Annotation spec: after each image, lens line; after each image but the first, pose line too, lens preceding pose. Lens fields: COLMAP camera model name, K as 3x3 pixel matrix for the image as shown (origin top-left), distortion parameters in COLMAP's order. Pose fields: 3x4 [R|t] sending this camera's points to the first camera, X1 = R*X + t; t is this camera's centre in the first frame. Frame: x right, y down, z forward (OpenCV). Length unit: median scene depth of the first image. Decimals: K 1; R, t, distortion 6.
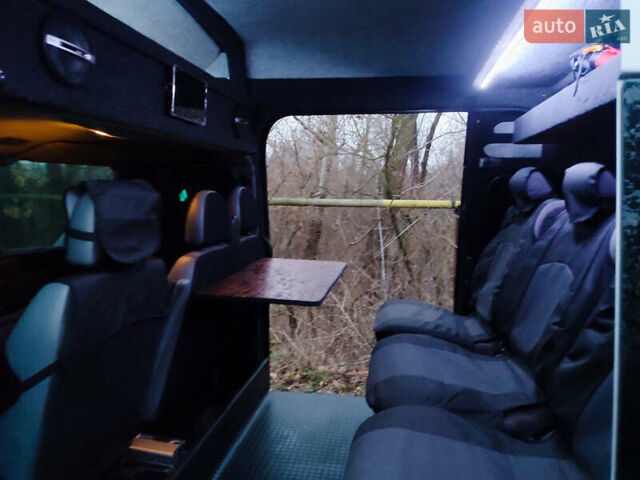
lens RADIAL K [[453.3, 0, 320.0], [0, 453.3, 240.0], [0, 0, 1]] dist [0.013897, -0.004117]
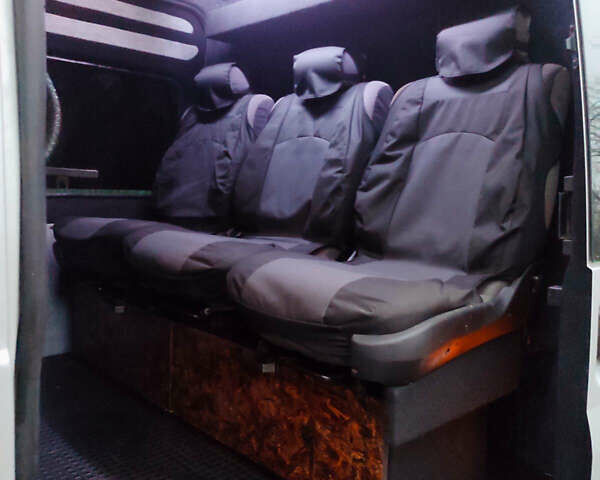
lens RADIAL K [[574.3, 0, 300.0], [0, 574.3, 240.0], [0, 0, 1]] dist [0.002650, -0.000884]
pose [[0.588076, -0.050164, 0.807249, -0.578083], [0.050655, 0.998400, 0.025141, 0.246421], [-0.807218, 0.026106, 0.589676, 0.163796]]
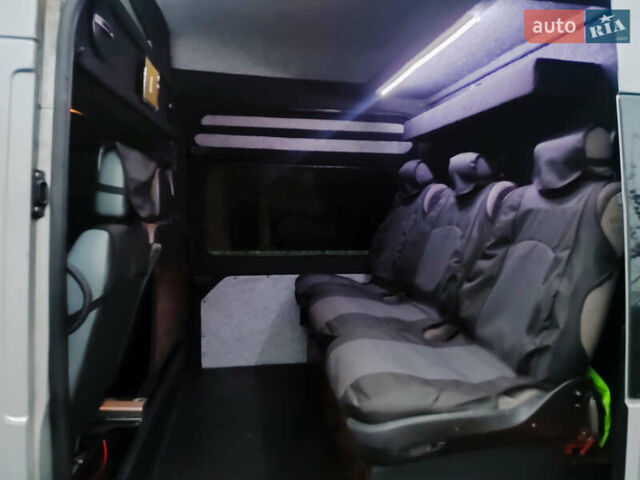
lens RADIAL K [[468.4, 0, 320.0], [0, 468.4, 240.0], [0, 0, 1]] dist [0.010714, 0.000179]
pose [[0.944774, -0.015033, 0.327378, -0.284035], [0.021685, 0.999626, -0.016679, 0.100694], [-0.327005, 0.022857, 0.944746, -0.196515]]
